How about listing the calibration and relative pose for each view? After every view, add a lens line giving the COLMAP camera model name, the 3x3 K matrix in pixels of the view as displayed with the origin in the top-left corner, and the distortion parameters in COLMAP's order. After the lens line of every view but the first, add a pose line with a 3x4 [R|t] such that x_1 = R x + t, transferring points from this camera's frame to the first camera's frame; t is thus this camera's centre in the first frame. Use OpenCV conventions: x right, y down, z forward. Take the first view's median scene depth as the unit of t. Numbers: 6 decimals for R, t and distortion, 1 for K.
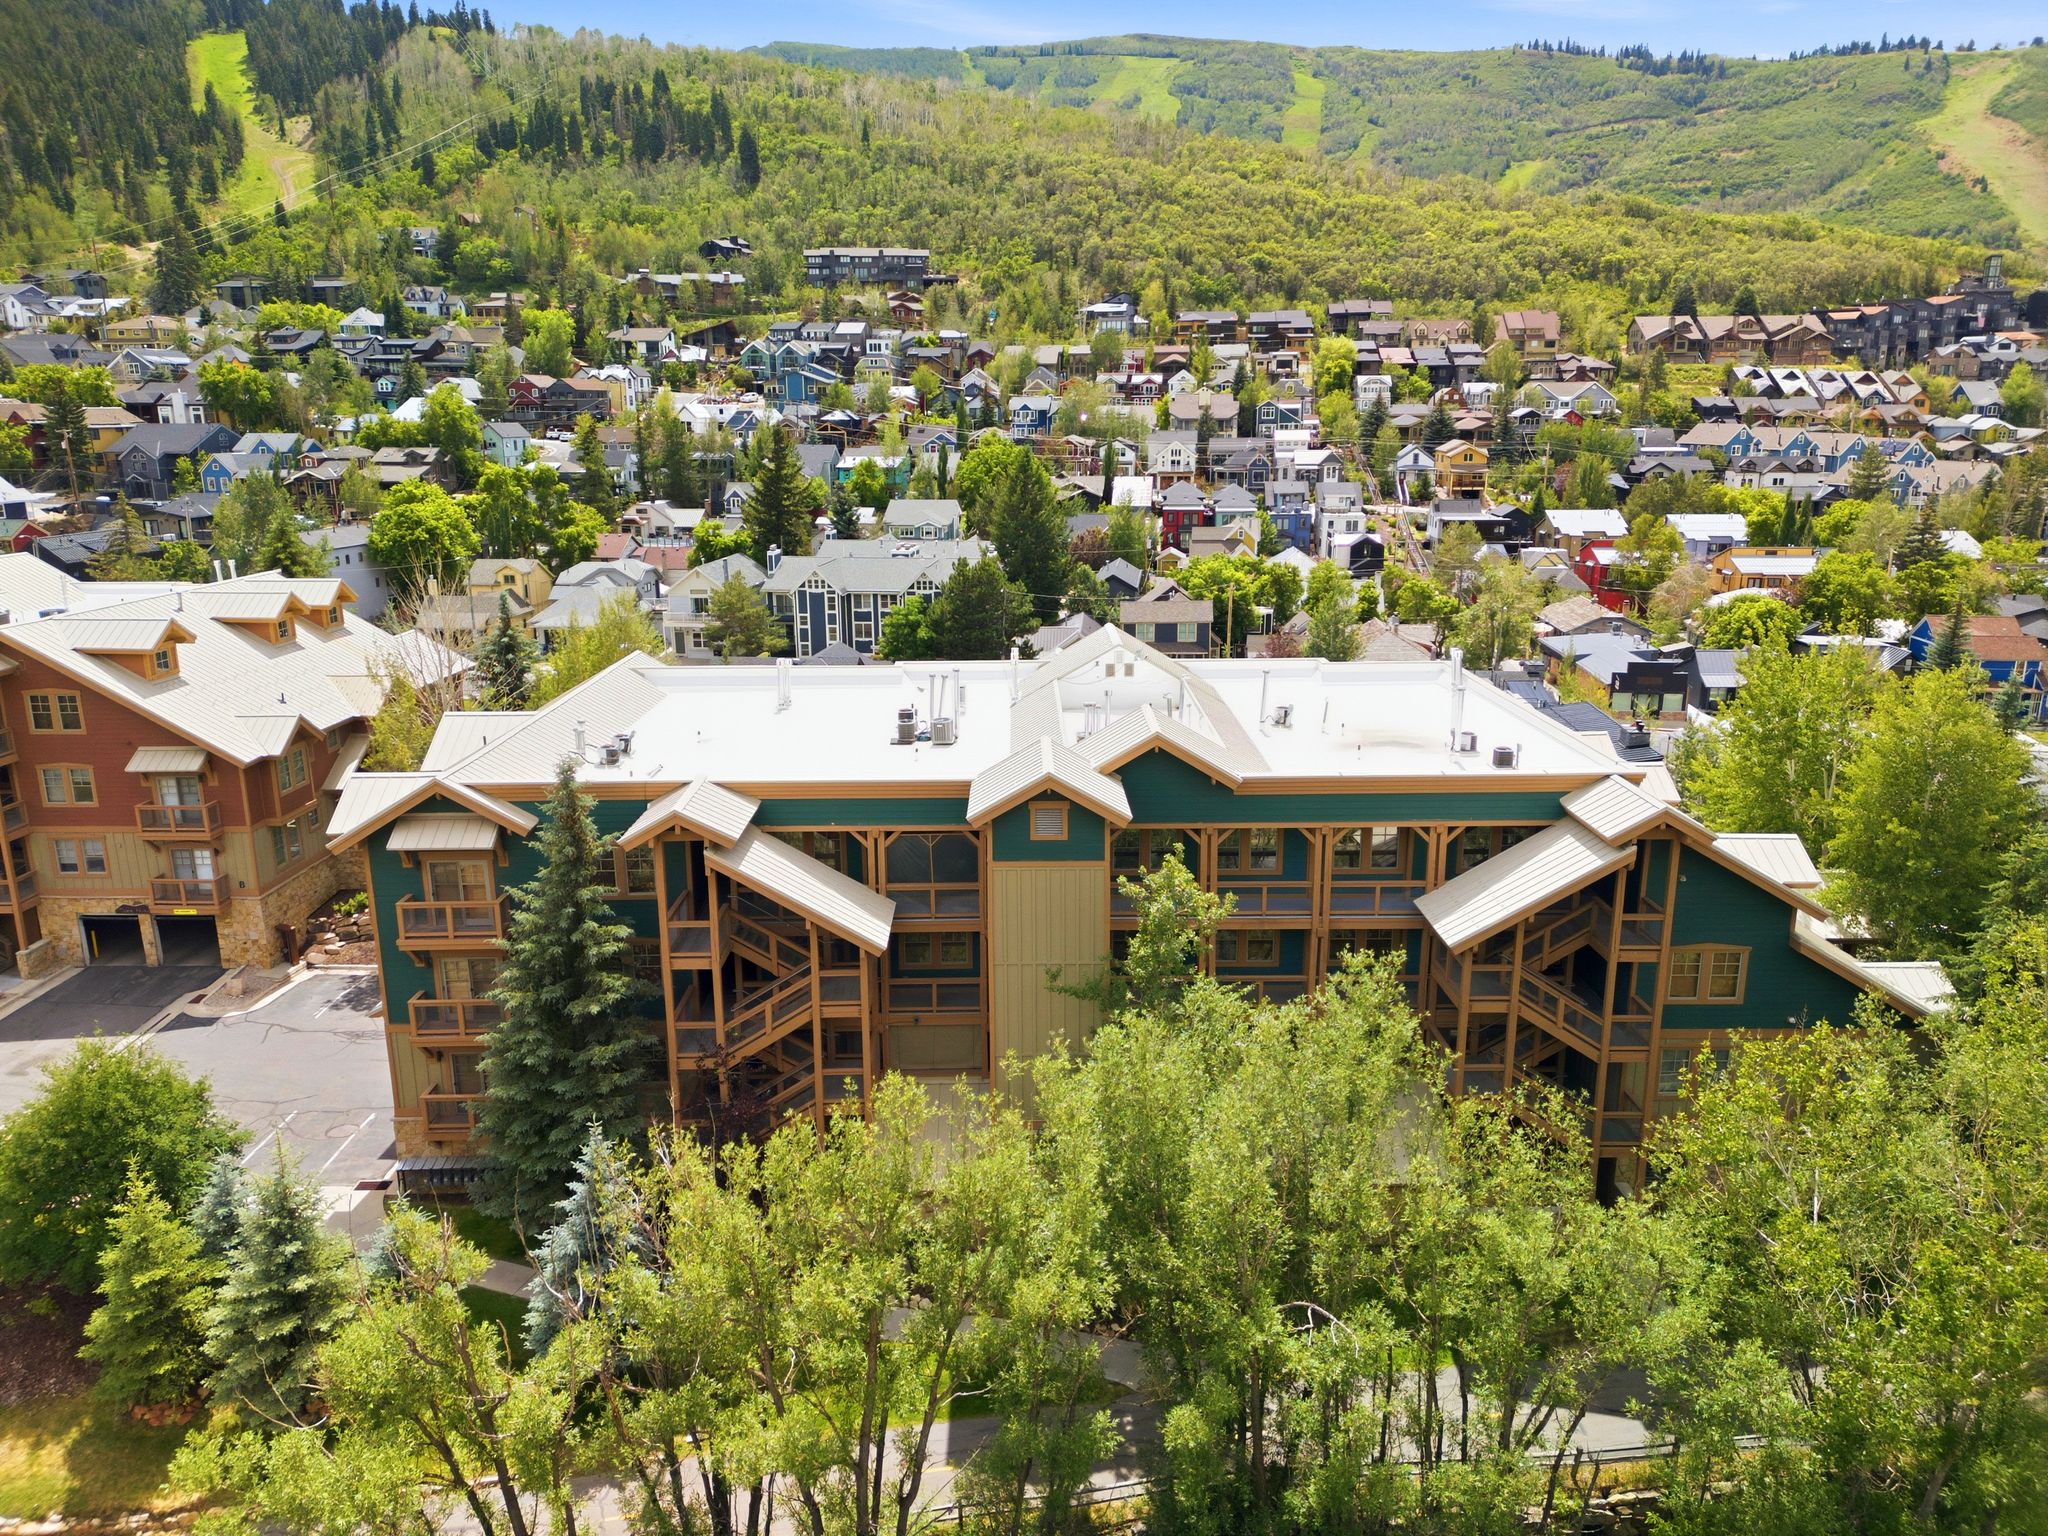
lens RADIAL K [[1429.6, 0, 1029.2], [0, 1429.6, 769.2], [0, 0, 1]] dist [0.086010, -0.089786]
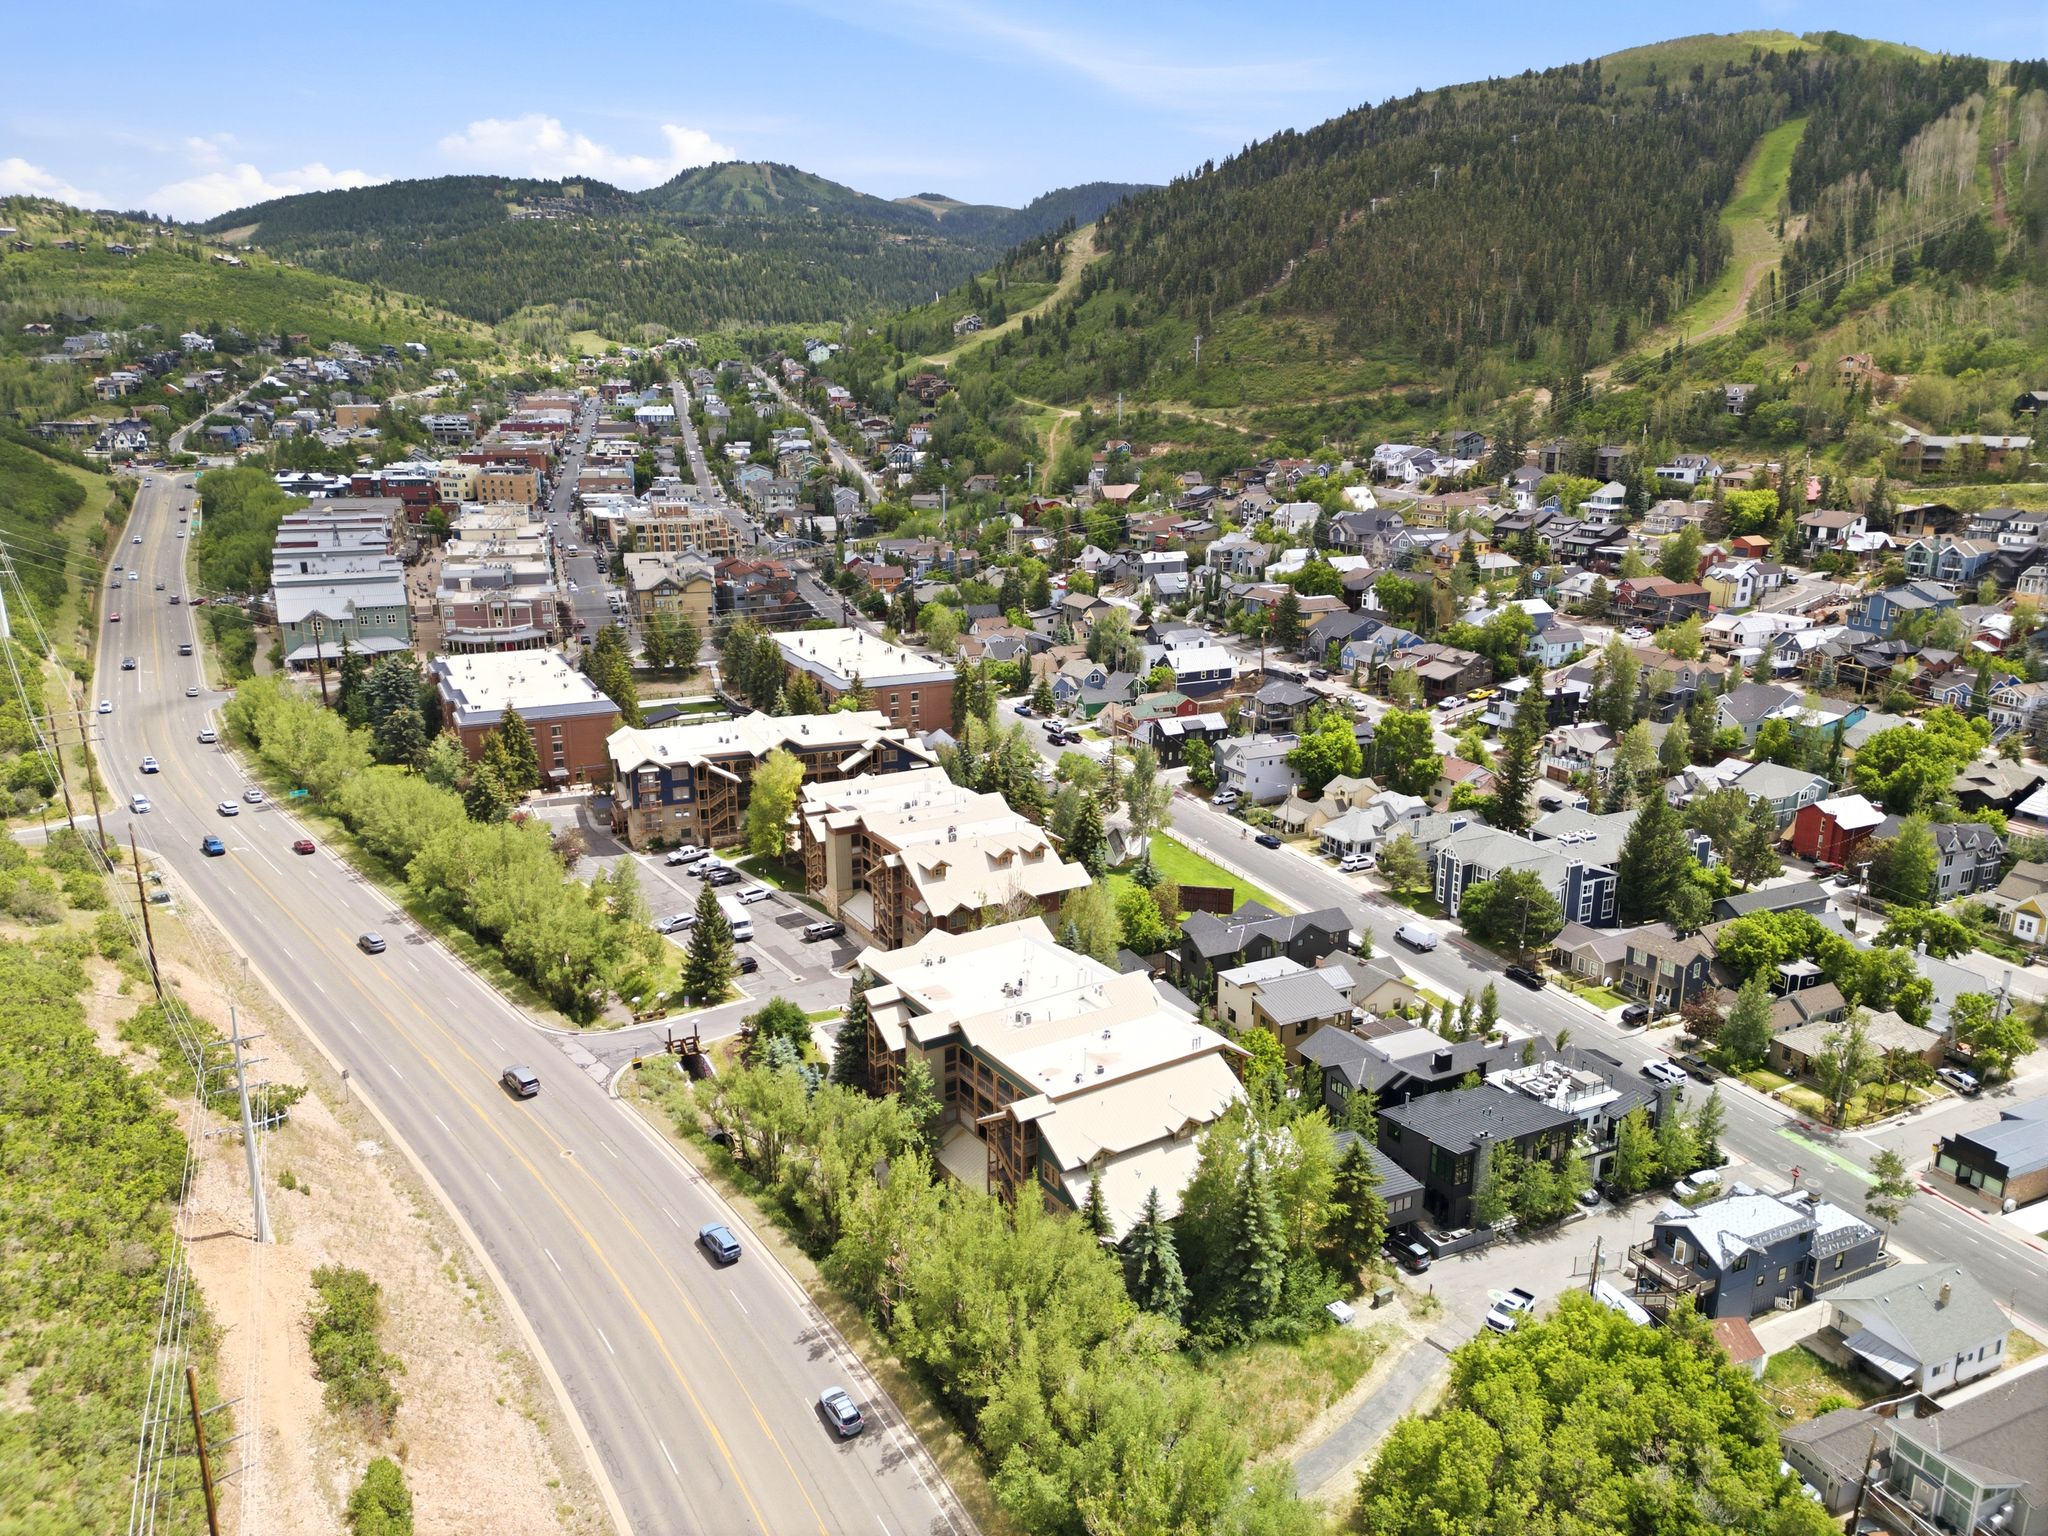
lens RADIAL K [[1429.6, 0, 1029.2], [0, 1429.6, 769.2], [0, 0, 1]] dist [0.086010, -0.089786]
pose [[0.537792, 0.227102, -0.811914, 0.346840], [-0.214400, 0.968215, 0.128807, -0.132895], [0.815360, 0.104803, 0.569389, -0.096707]]
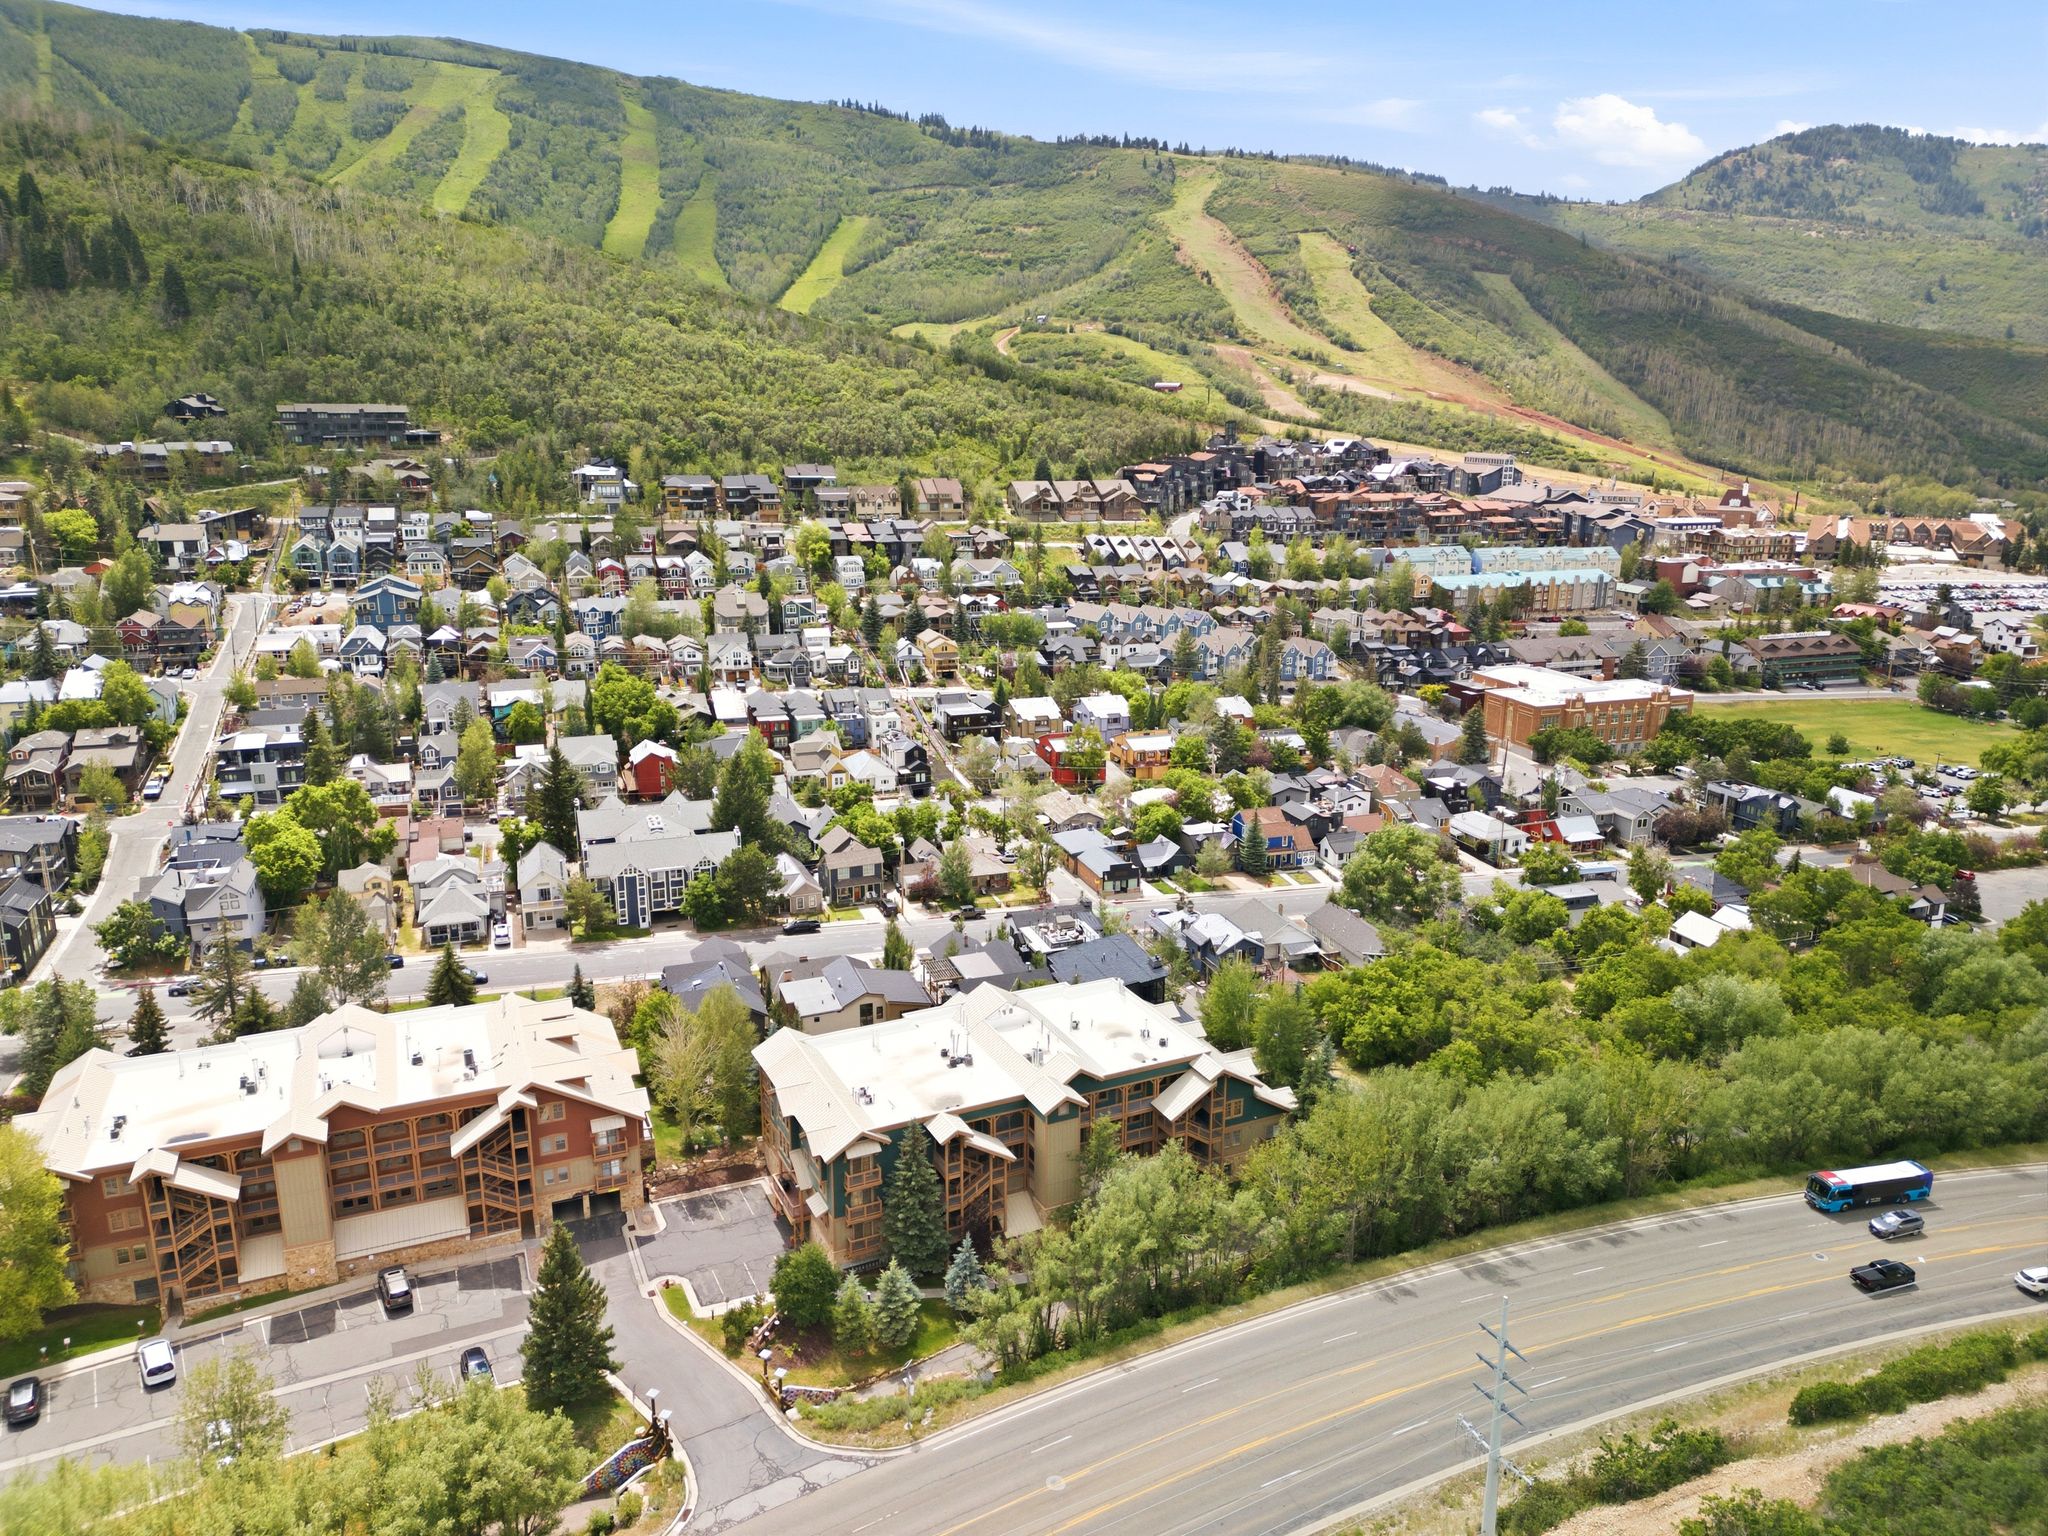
lens RADIAL K [[1429.6, 0, 1029.2], [0, 1429.6, 769.2], [0, 0, 1]] dist [0.086010, -0.089786]
pose [[0.904958, -0.100090, 0.413561, -0.163614], [0.095305, 0.994926, 0.032244, -0.104163], [-0.414690, 0.010234, 0.909905, -0.238602]]
